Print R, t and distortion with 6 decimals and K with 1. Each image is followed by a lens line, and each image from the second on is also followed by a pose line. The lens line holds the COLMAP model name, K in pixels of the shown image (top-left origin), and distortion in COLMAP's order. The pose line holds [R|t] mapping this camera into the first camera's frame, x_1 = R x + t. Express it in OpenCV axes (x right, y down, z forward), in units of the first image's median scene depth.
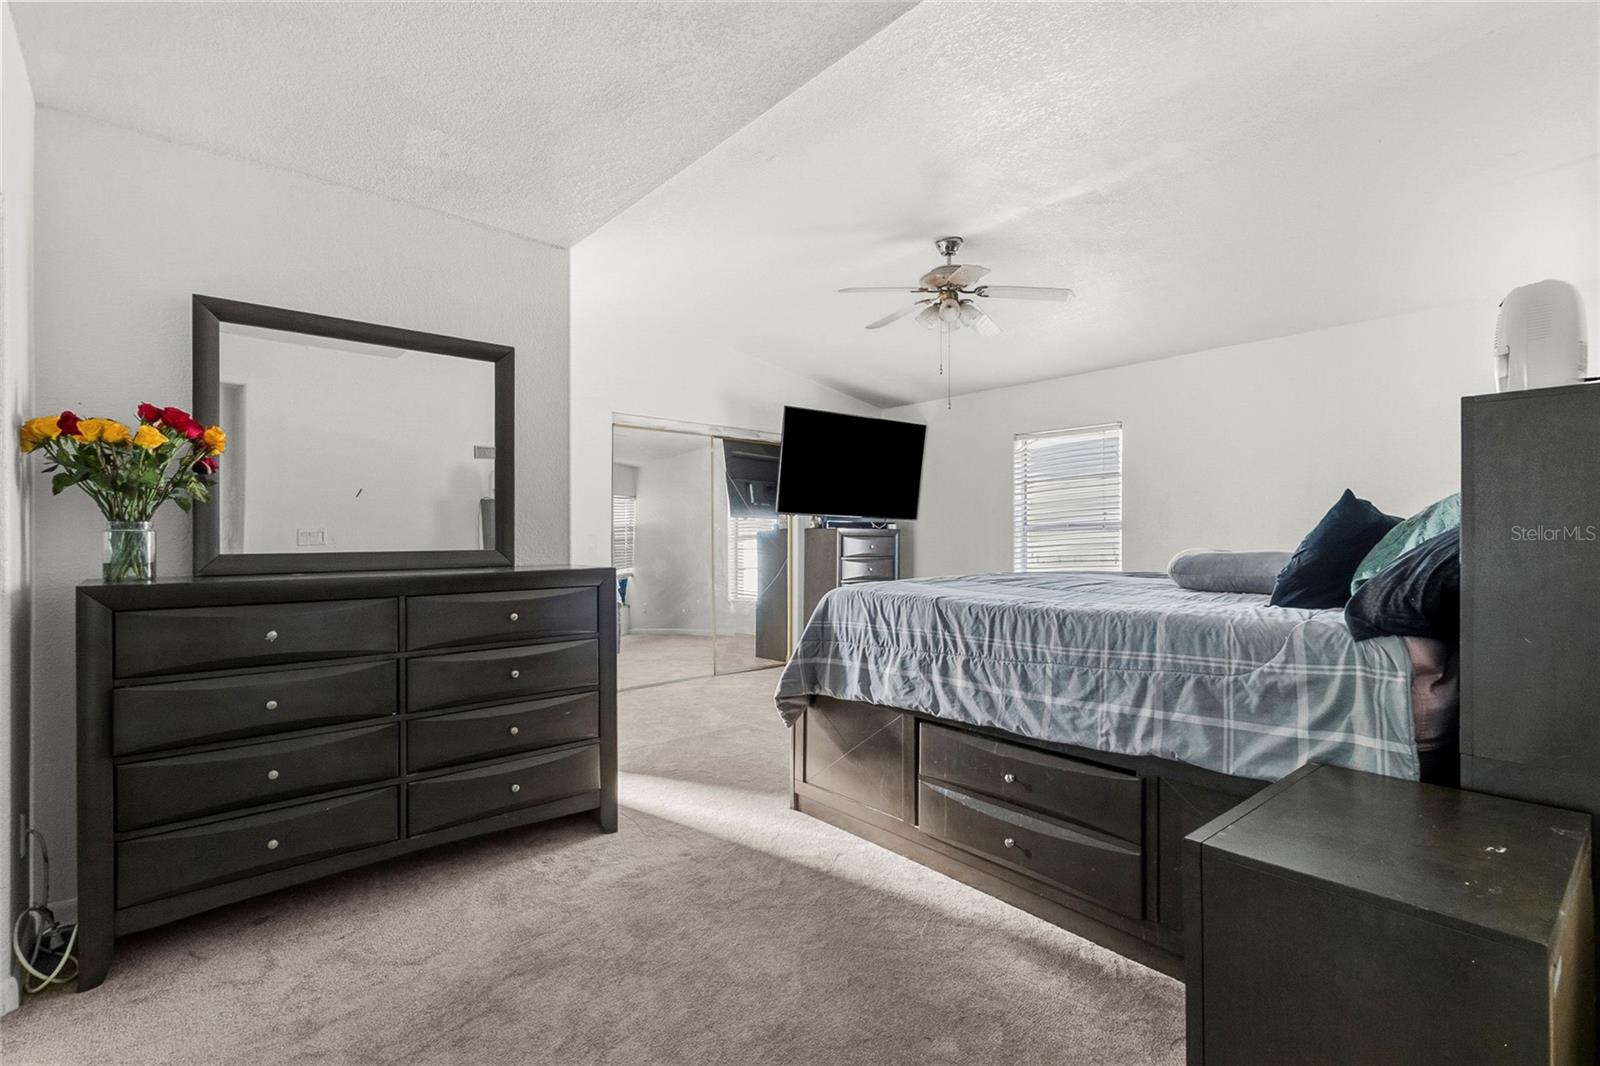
lens RADIAL K [[736.9, 0, 799.9], [0, 736.9, 535.9], [0, 0, 1]] dist [-0.002436, -0.000243]
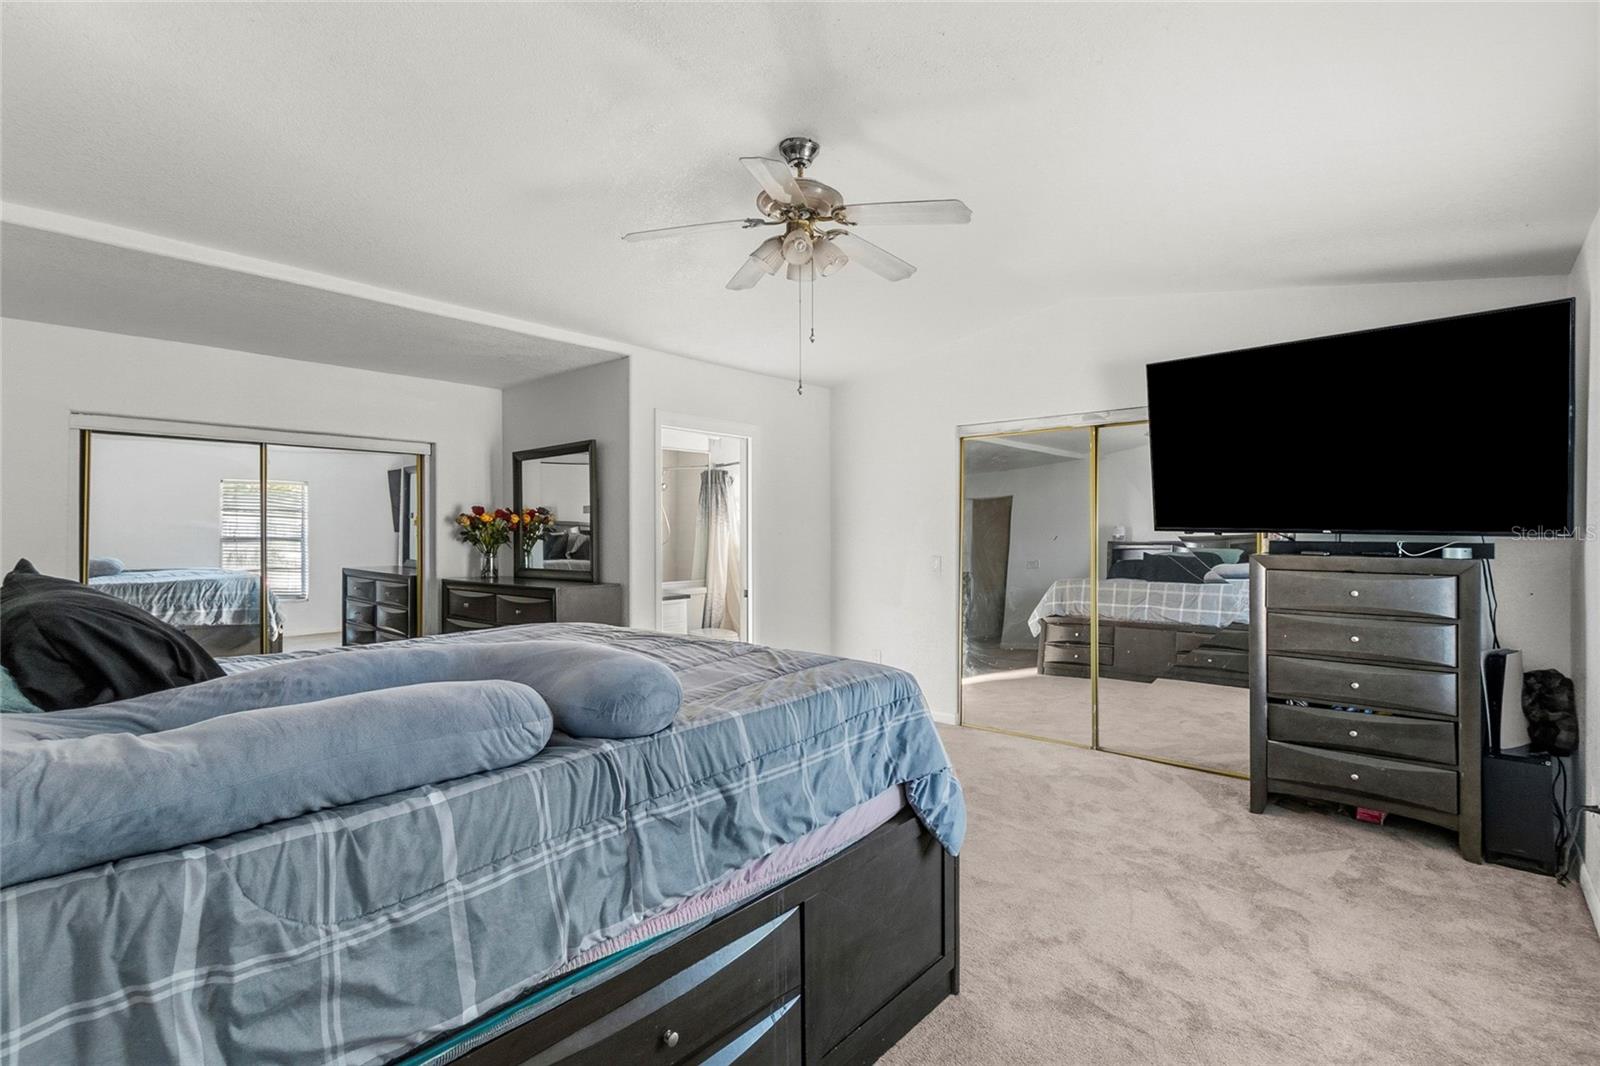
lens RADIAL K [[736.9, 0, 800.4], [0, 736.9, 534.5], [0, 0, 1]] dist [-0.002436, -0.000243]
pose [[0.130459, -0.001258, -0.991453, 0.524486], [0.002857, 0.999996, -0.000893, -0.025192], [0.991450, -0.002716, 0.130462, 0.546709]]
